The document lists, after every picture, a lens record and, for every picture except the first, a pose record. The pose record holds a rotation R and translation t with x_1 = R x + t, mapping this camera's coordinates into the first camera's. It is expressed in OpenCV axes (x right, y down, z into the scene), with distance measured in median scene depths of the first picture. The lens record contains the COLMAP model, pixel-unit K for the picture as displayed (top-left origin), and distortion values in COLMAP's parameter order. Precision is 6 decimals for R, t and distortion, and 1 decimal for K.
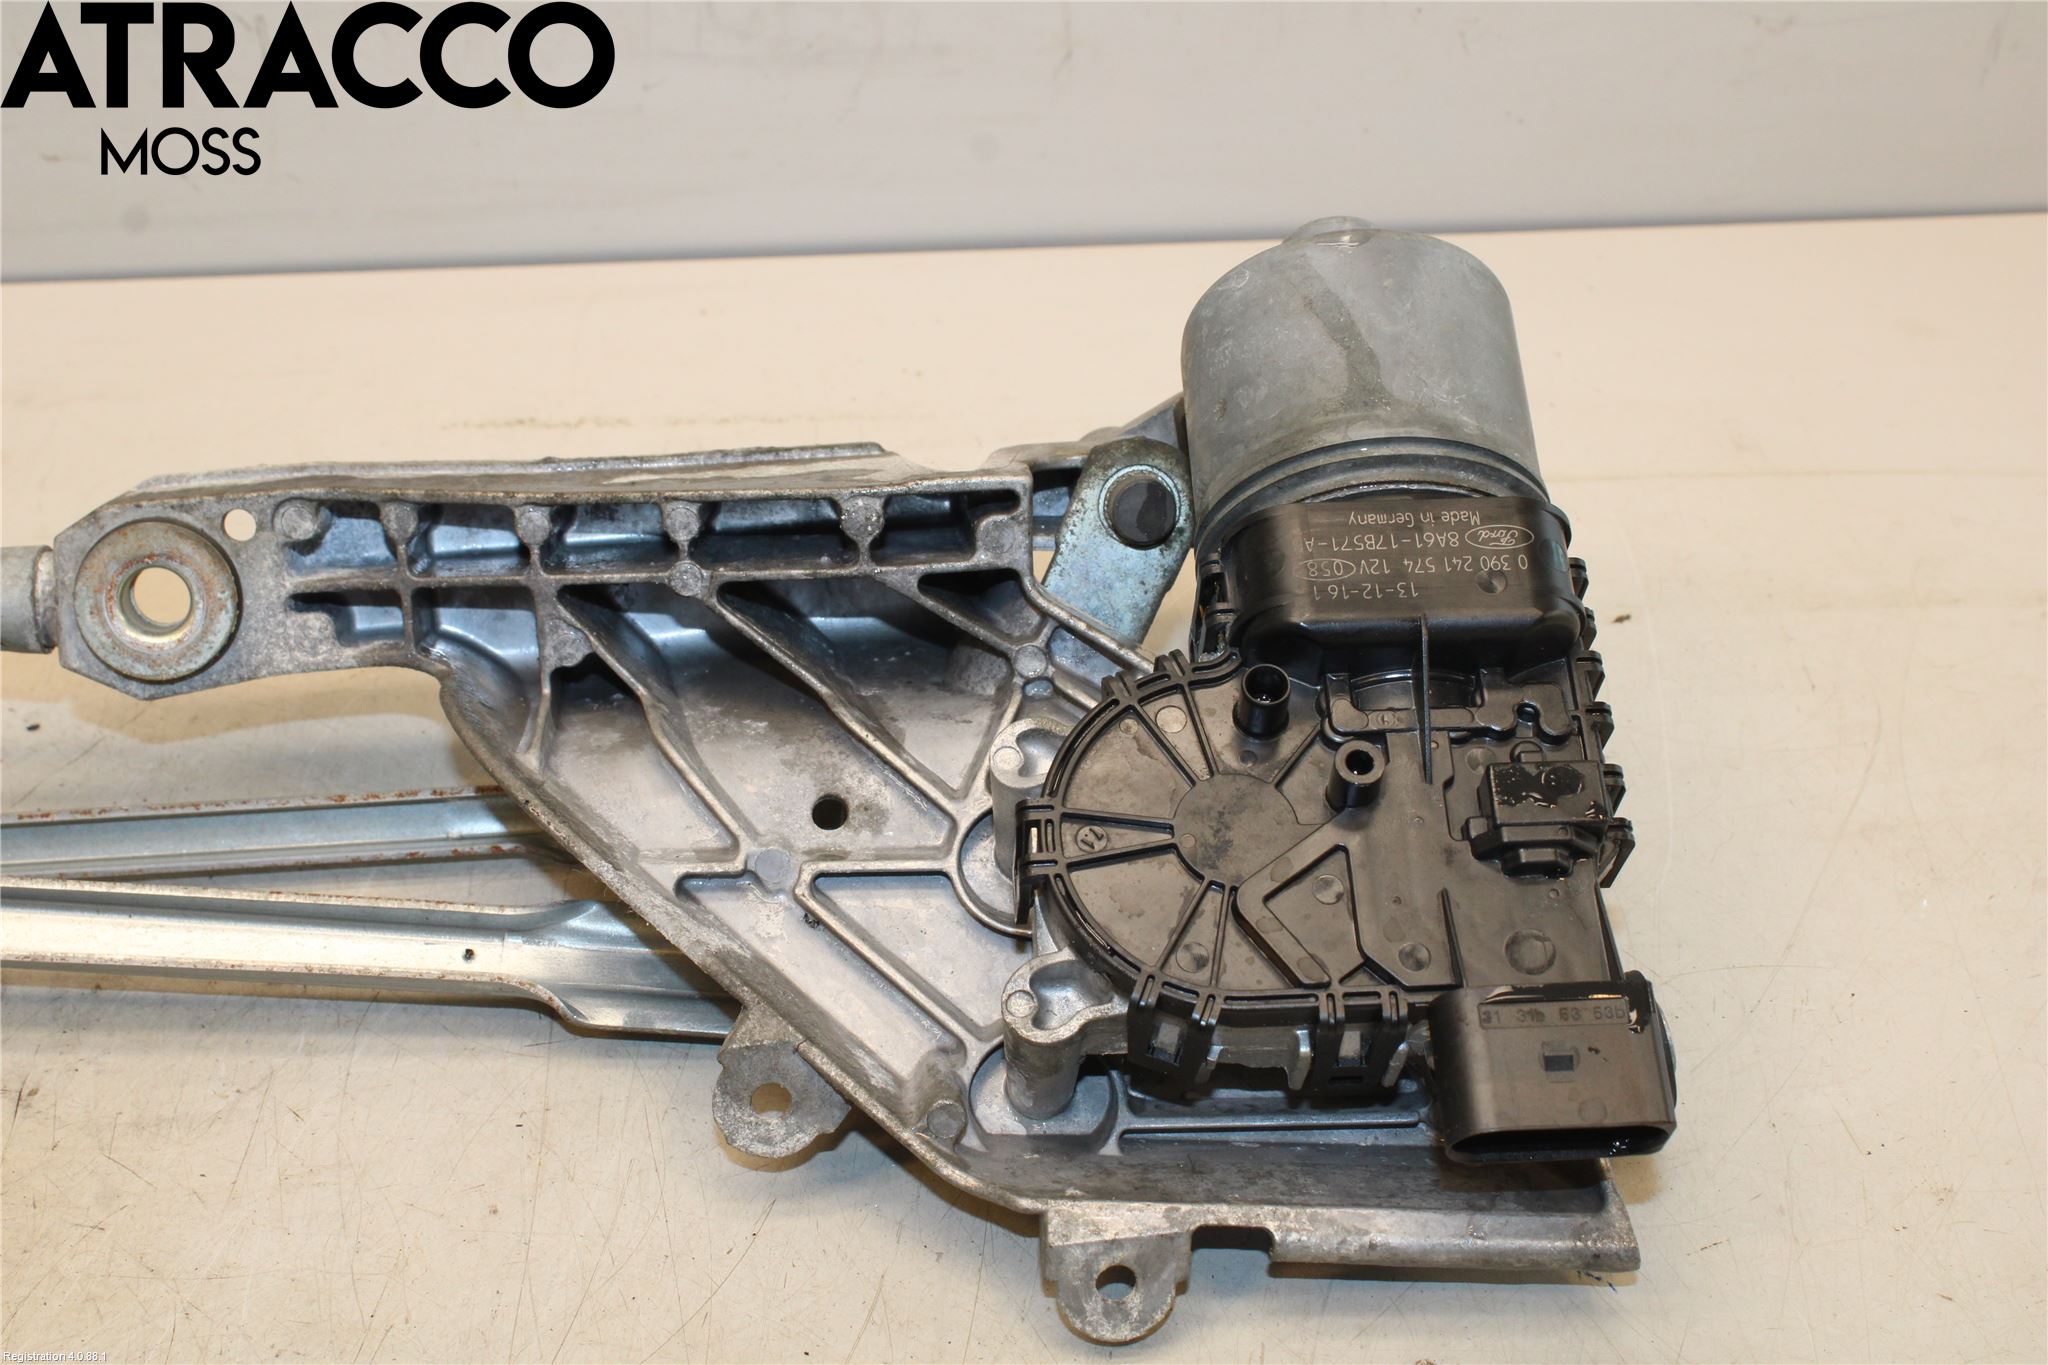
lens RADIAL K [[2980.8, 0, 1024.0], [0, 2980.8, 682.5], [0, 0, 1]] dist [0.005487, -1.428256]
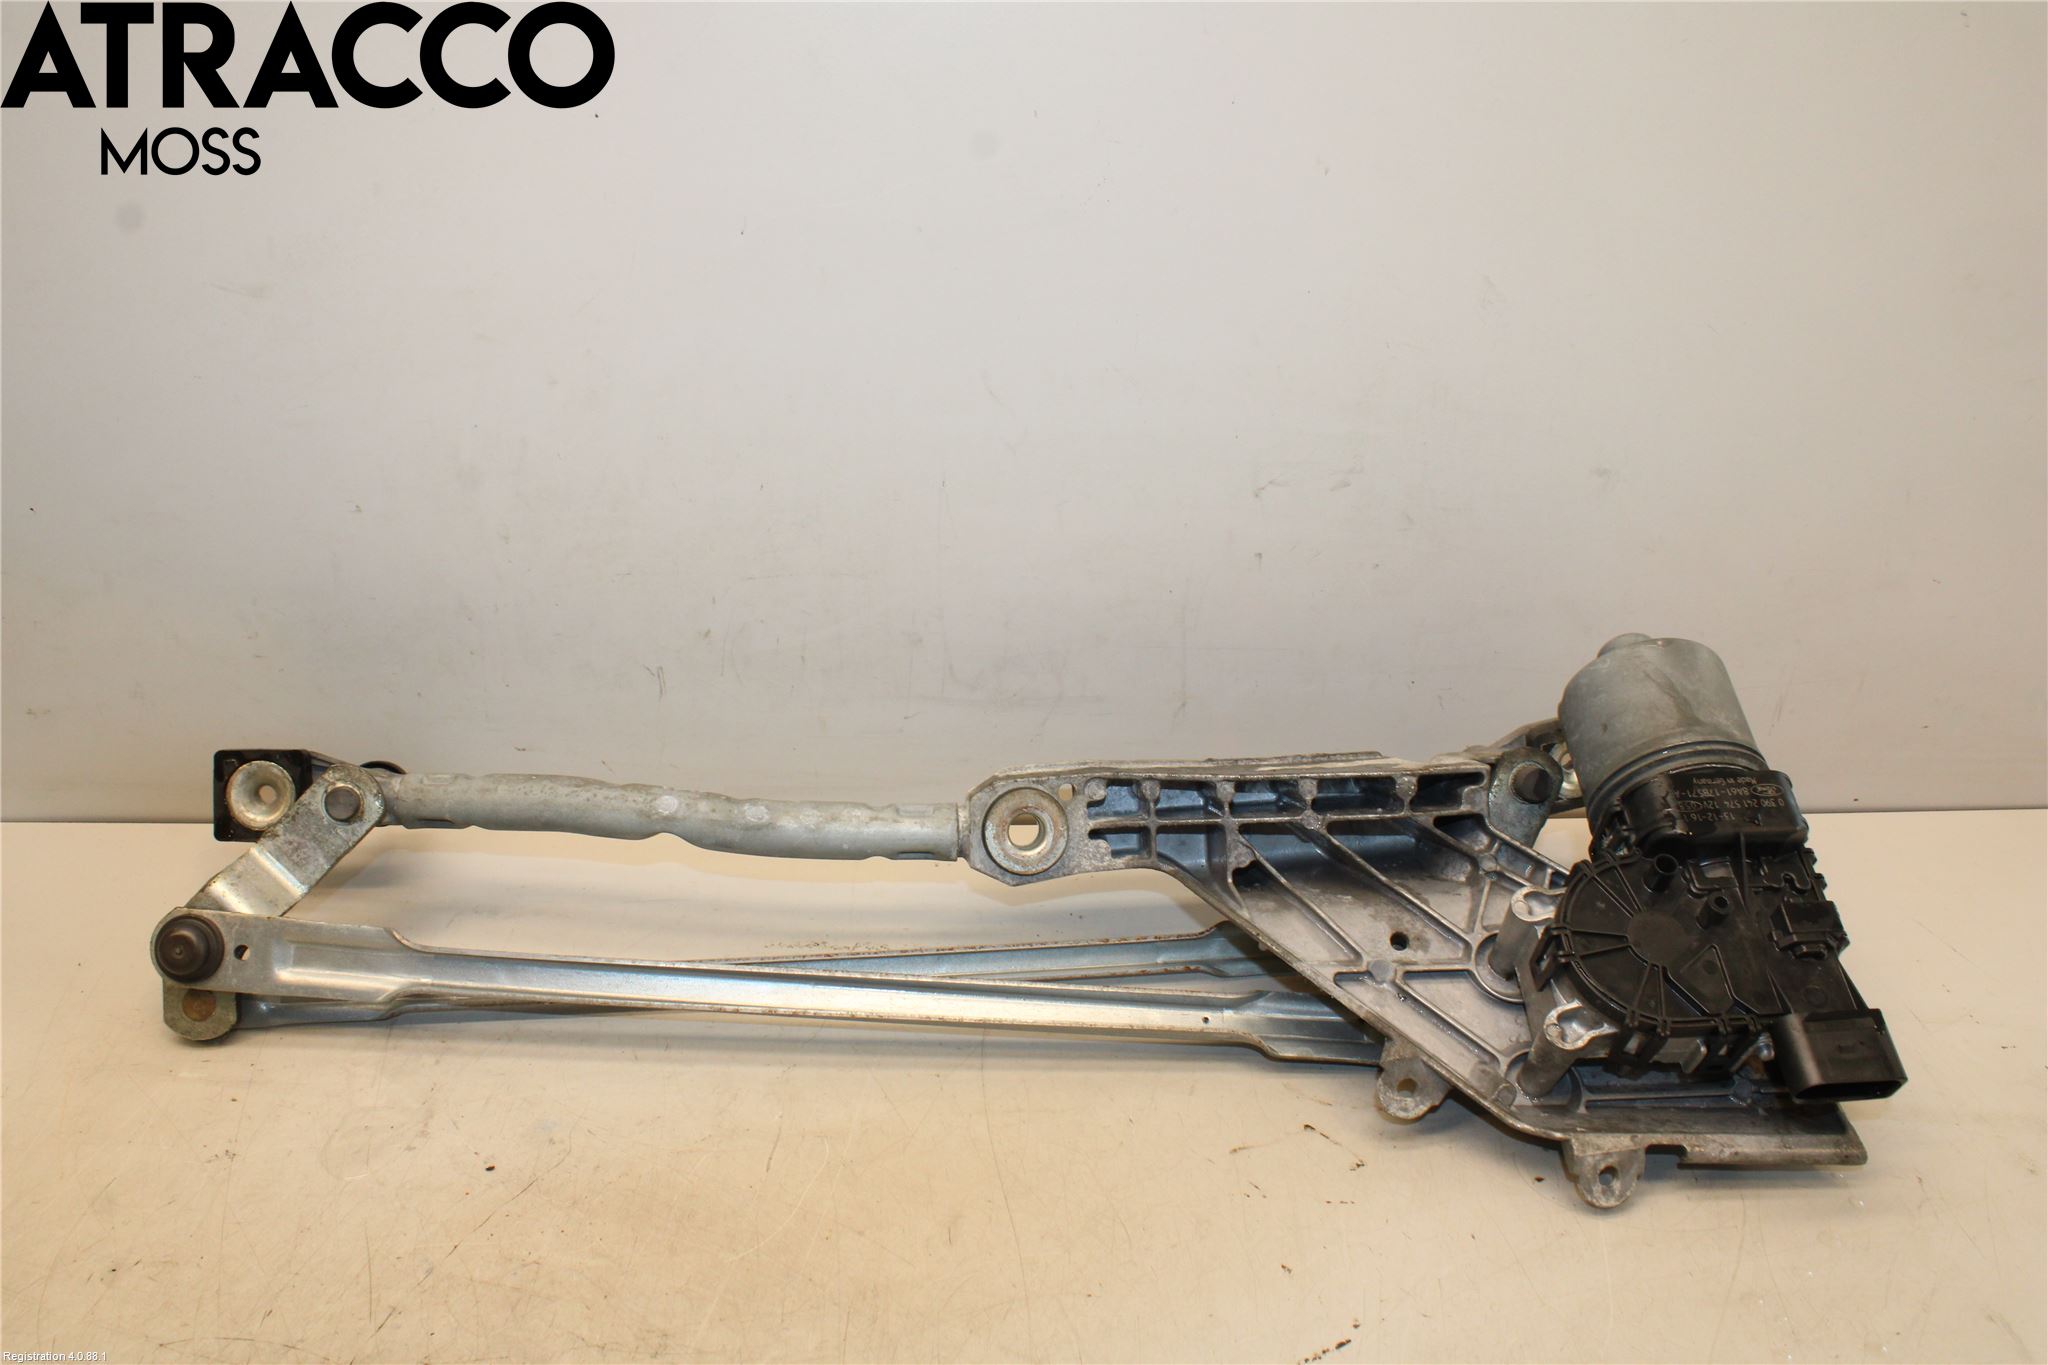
lens RADIAL K [[1839.0, 0, 1024.0], [0, 1839.0, 682.5], [0, 0, 1]] dist [-0.098995, -0.000161]
pose [[0.999413, 0.001947, 0.034208, -0.347110], [0.003011, 0.989529, -0.144305, 0.048263], [-0.034130, 0.144323, 0.988942, -0.167952]]
